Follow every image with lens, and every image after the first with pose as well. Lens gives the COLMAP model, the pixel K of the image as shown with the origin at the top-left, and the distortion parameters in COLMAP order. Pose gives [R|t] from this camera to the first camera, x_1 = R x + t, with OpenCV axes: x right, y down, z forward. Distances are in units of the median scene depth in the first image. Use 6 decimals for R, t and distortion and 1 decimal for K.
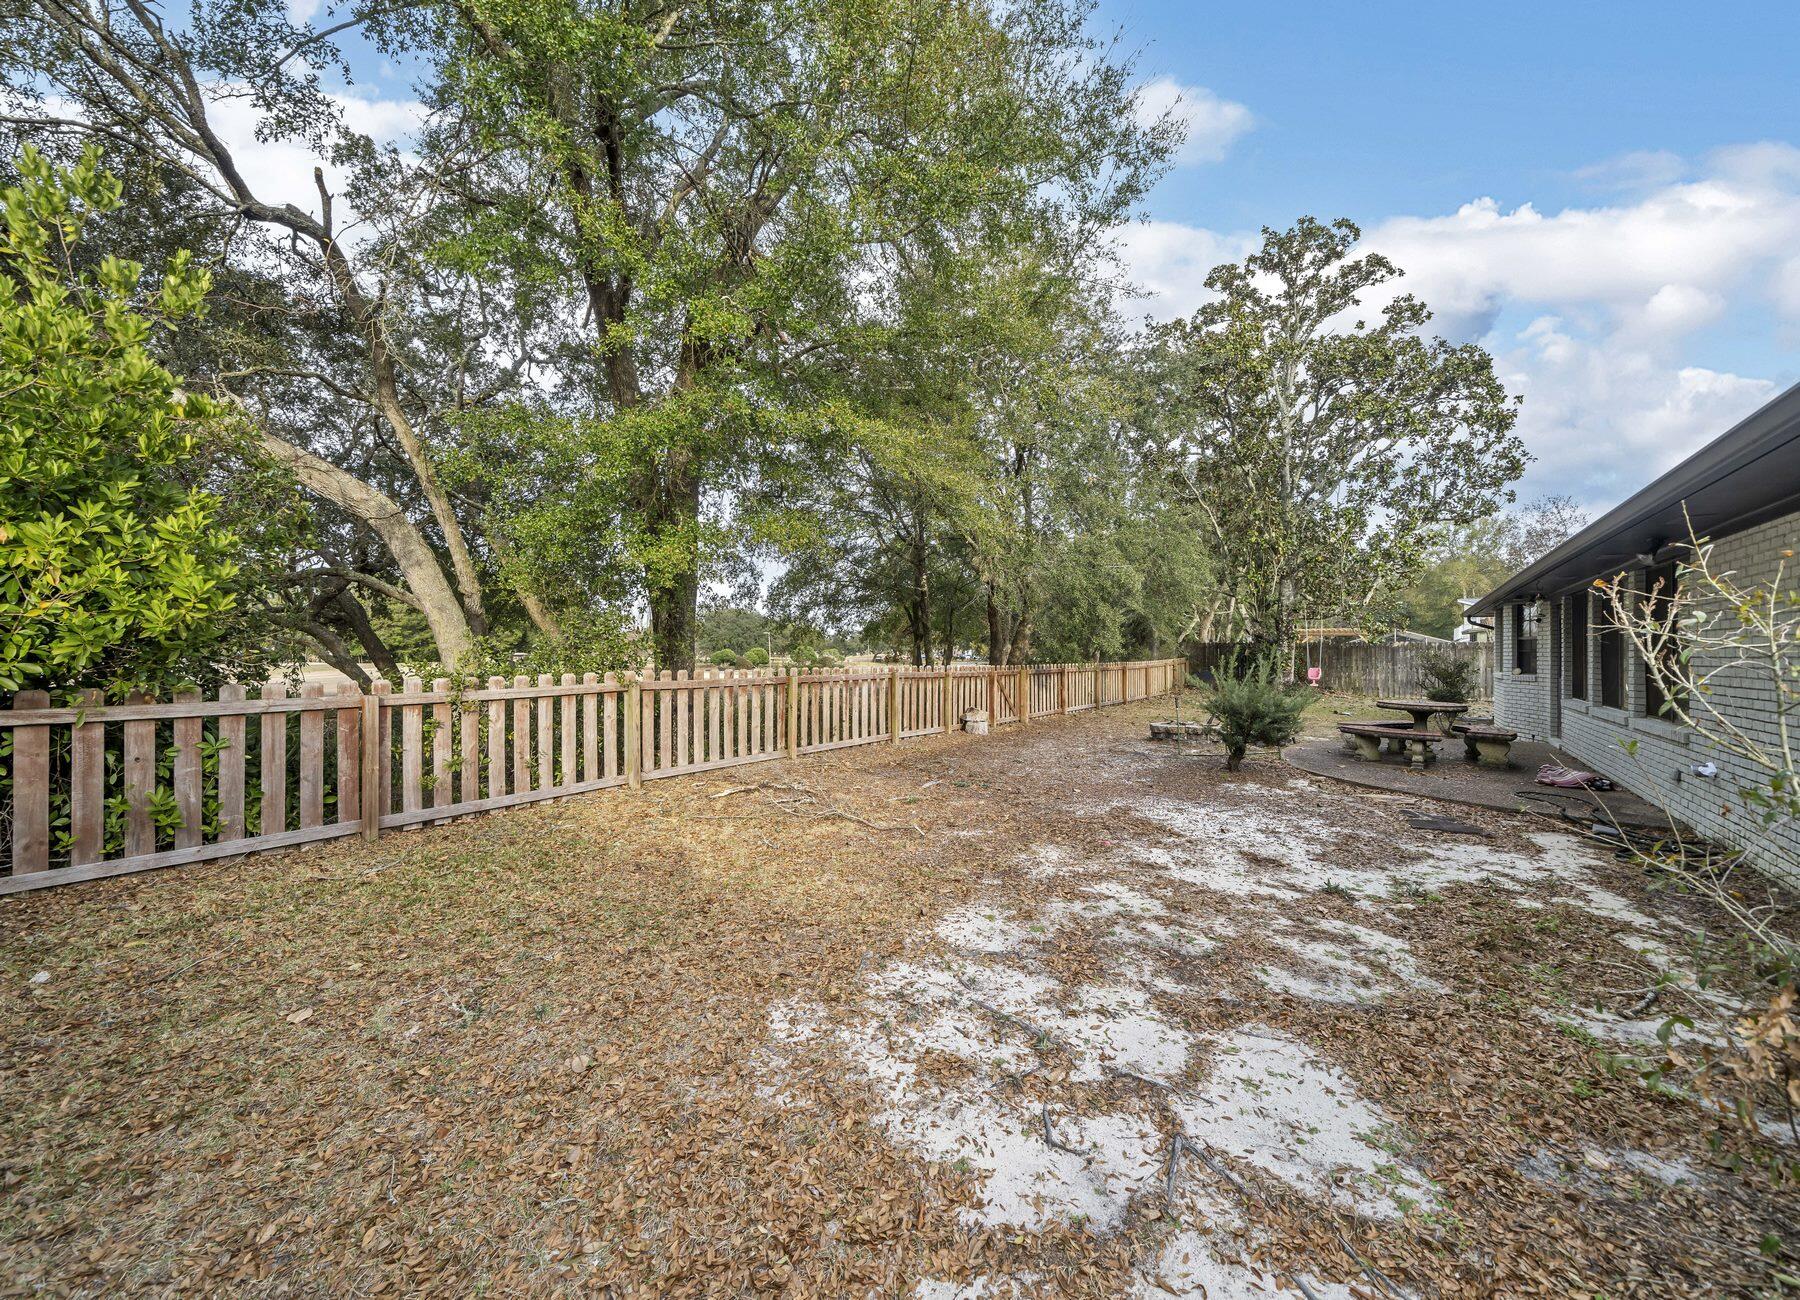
lens RADIAL K [[699.7, 0, 898.4], [0, 699.7, 649.0], [0, 0, 1]] dist [-0.000582, -0.000164]
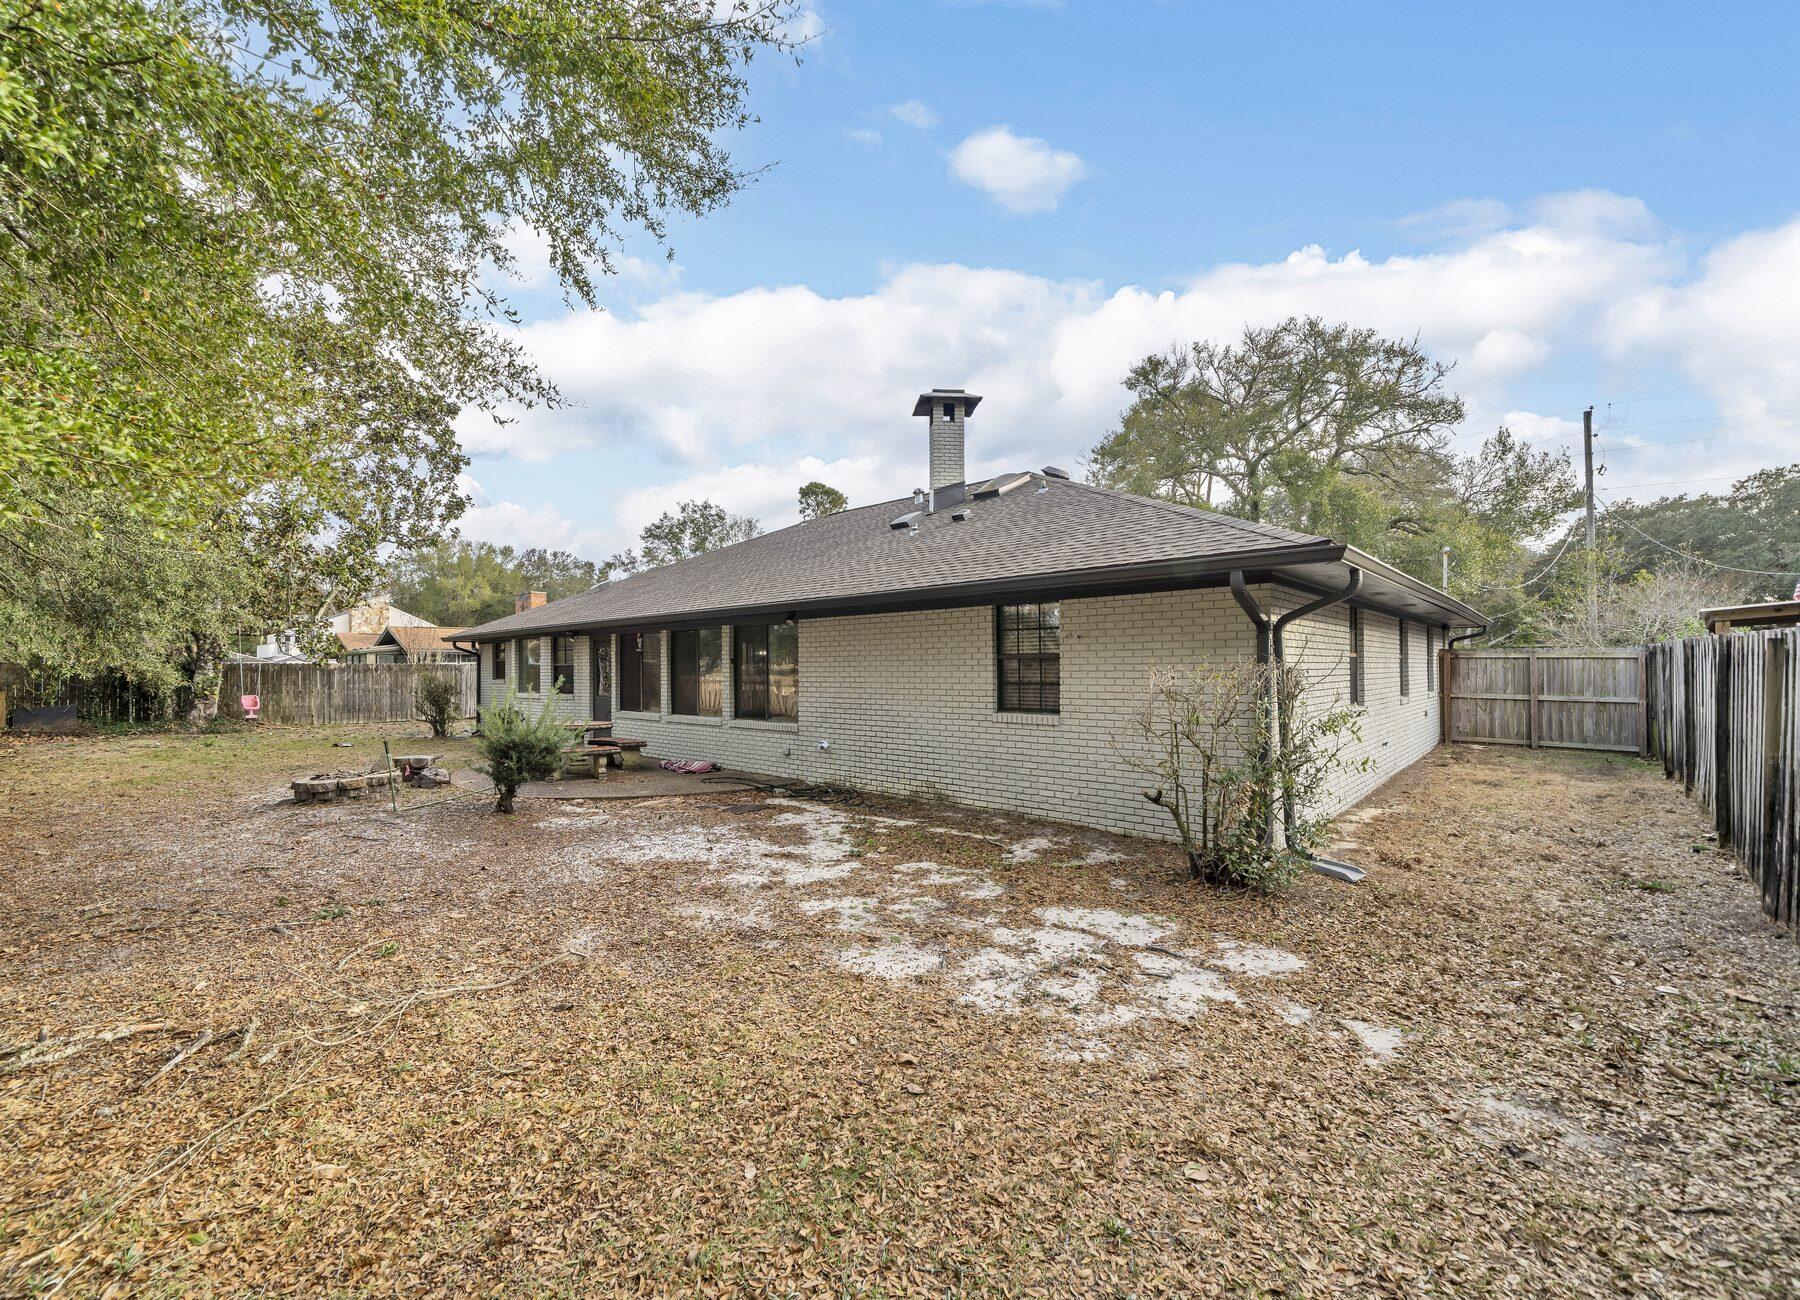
lens RADIAL K [[735.4, 0, 898.8], [0, 735.4, 661.8], [0, 0, 1]] dist [-0.001589, -0.000031]
pose [[0.085129, 0.004267, 0.996361, -1.027663], [-0.000671, 0.999991, -0.004225, -0.047452], [-0.996370, -0.000309, 0.085131, 0.930110]]
